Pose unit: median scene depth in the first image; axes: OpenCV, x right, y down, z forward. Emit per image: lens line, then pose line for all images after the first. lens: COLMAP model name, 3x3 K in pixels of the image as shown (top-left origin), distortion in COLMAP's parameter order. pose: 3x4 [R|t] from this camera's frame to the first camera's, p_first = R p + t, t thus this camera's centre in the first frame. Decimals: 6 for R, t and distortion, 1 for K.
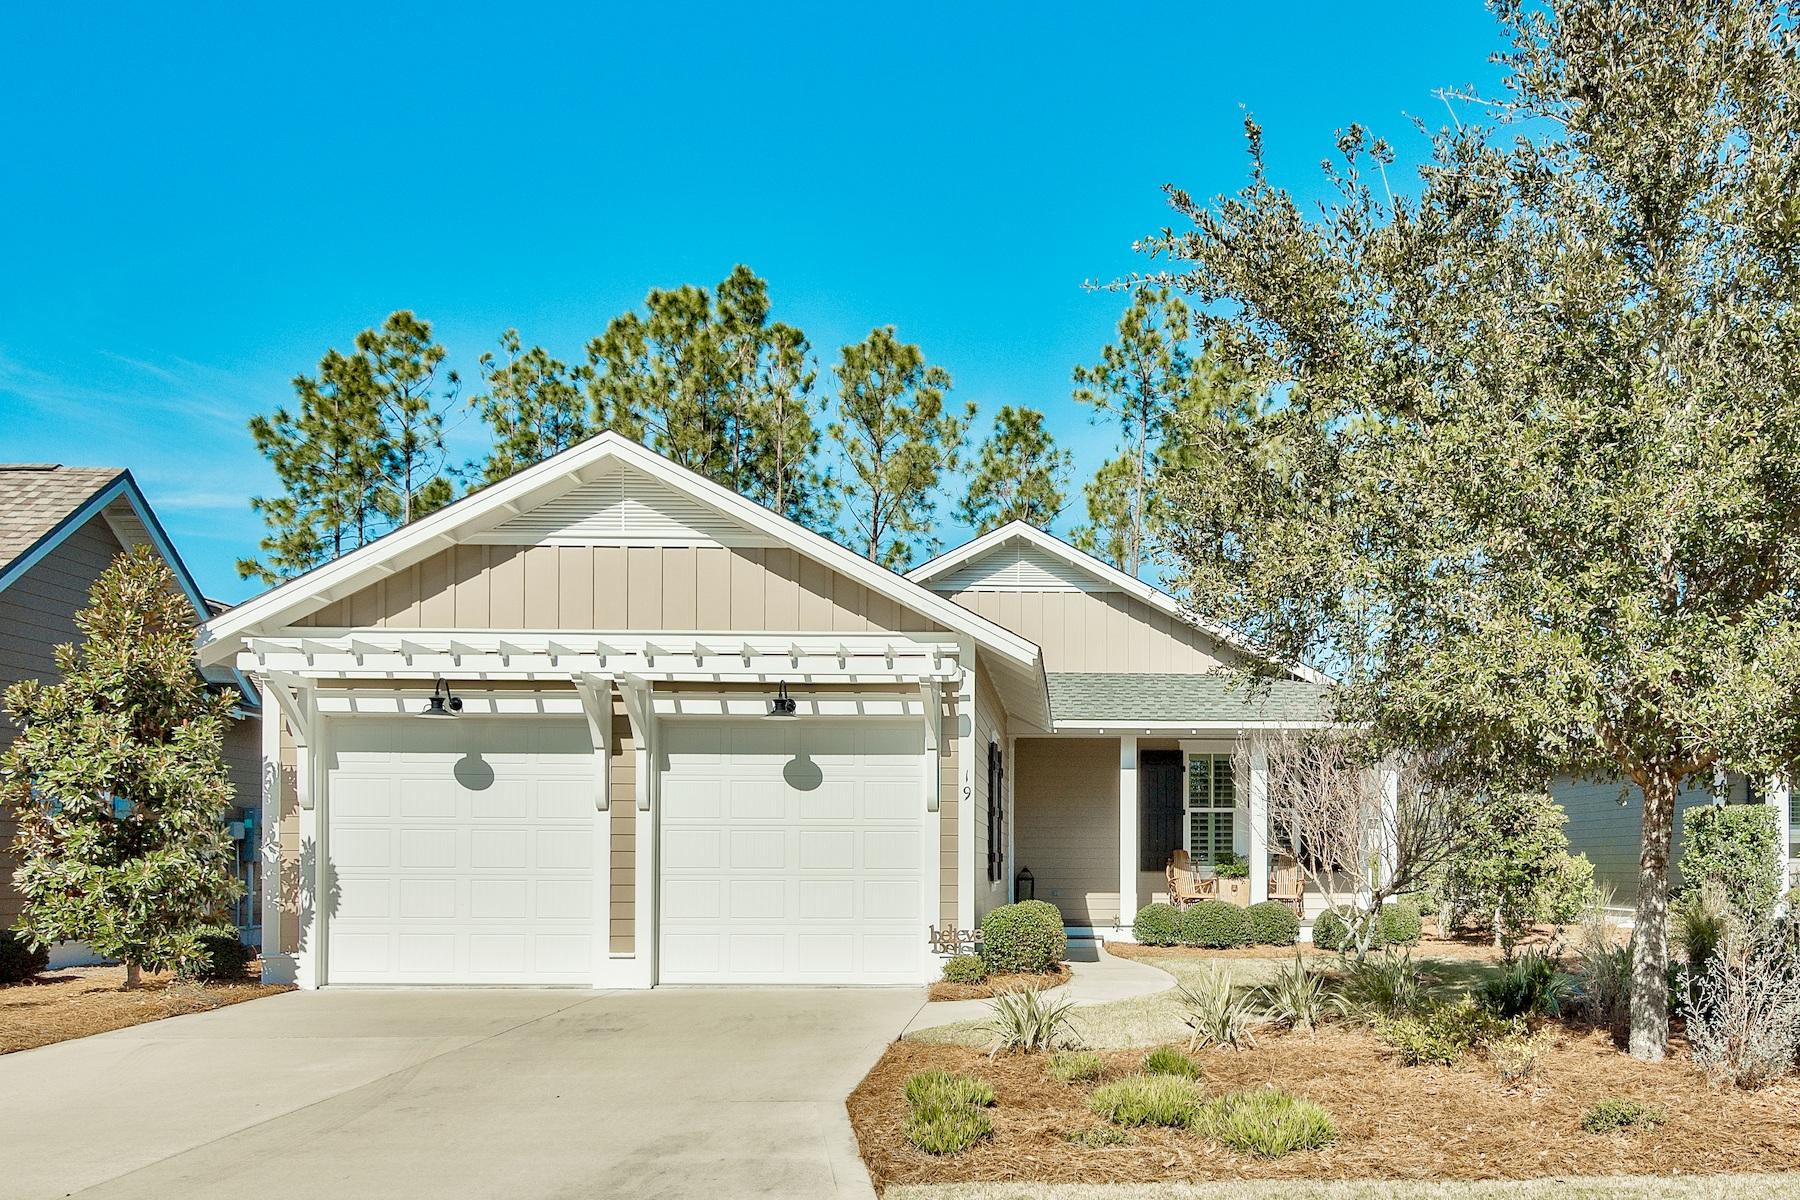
lens RADIAL K [[894.3, 0, 900.0], [0, 894.3, 600.0], [0, 0, 1]] dist [0.000203, 0.000013]
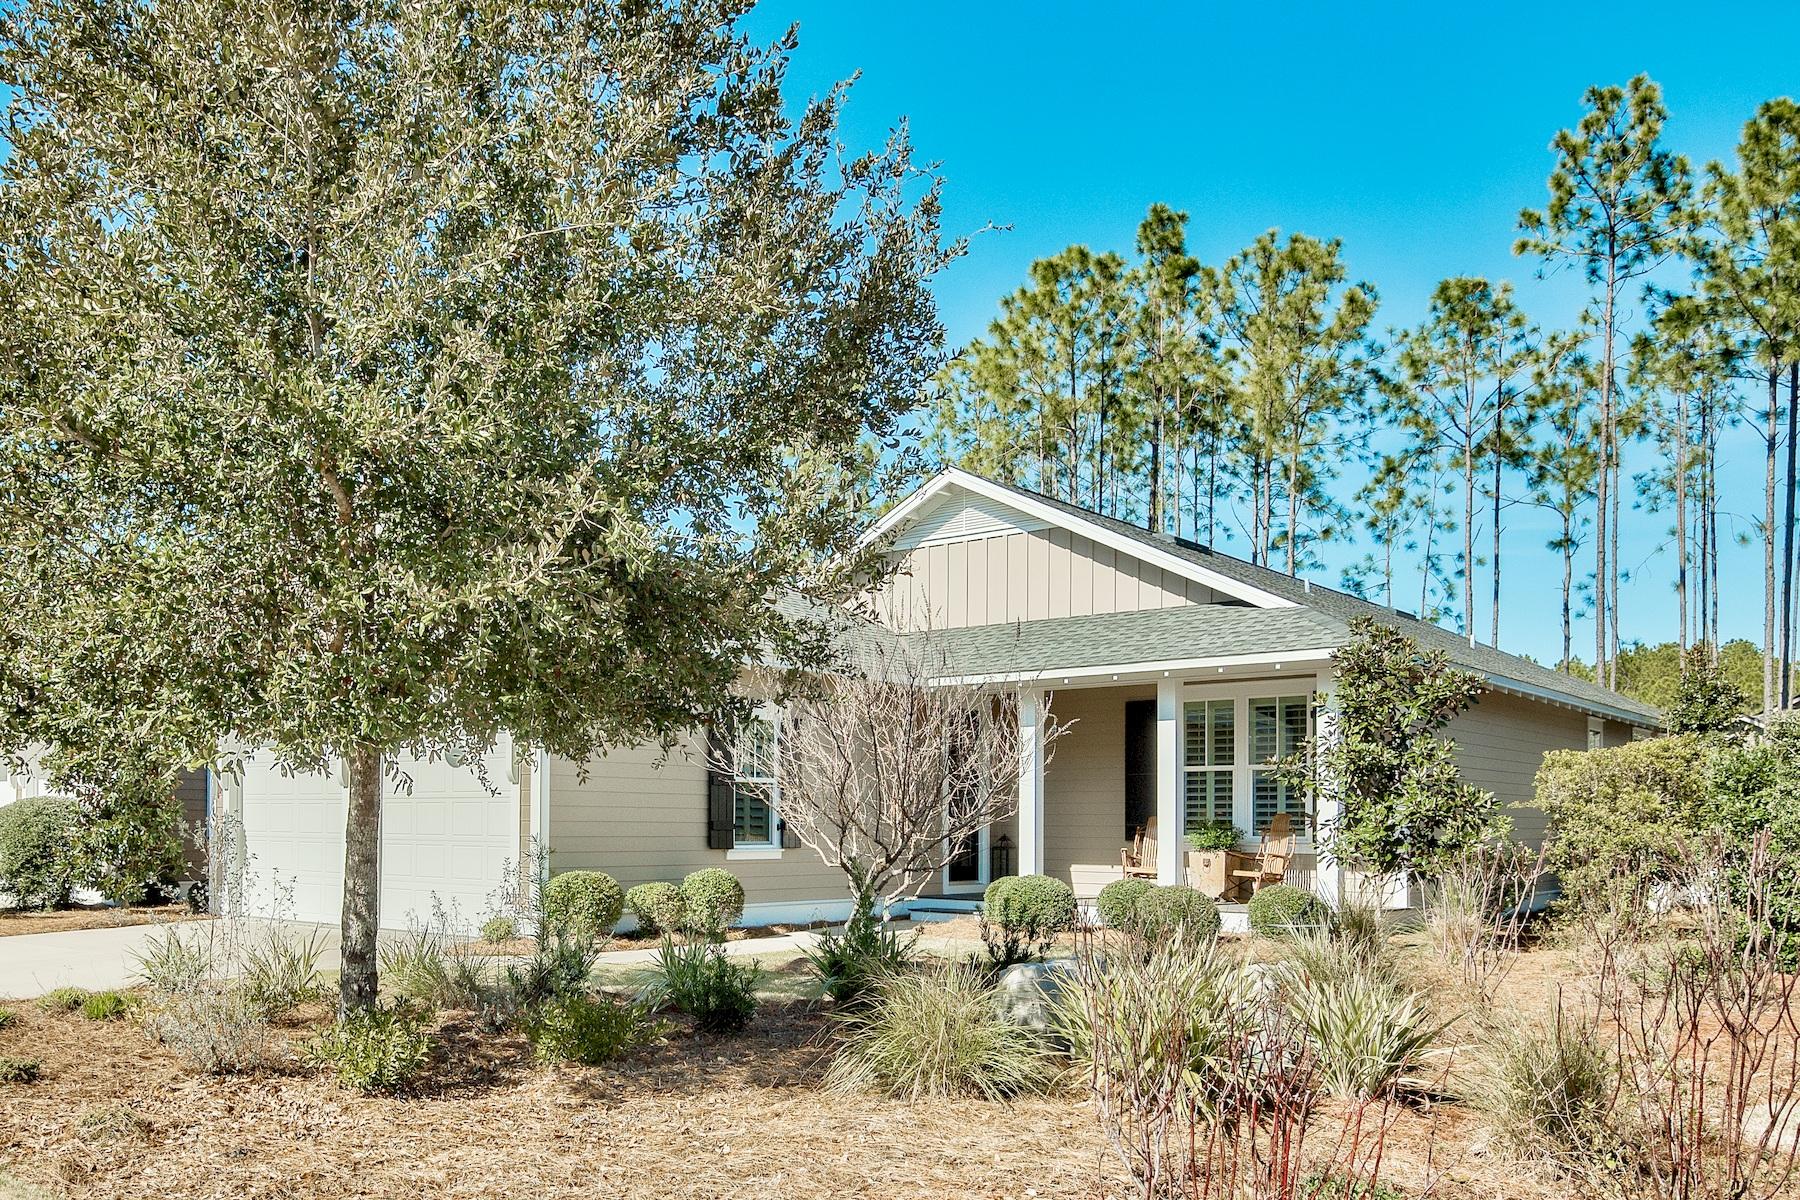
lens RADIAL K [[899.0, 0, 900.0], [0, 899.0, 600.0], [0, 0, 1]] dist [-0.035869, -0.000085]
pose [[0.872289, -0.116179, -0.474989, 0.508750], [0.137308, 0.990479, 0.009894, 0.032904], [0.469317, -0.073851, 0.879936, 0.149042]]
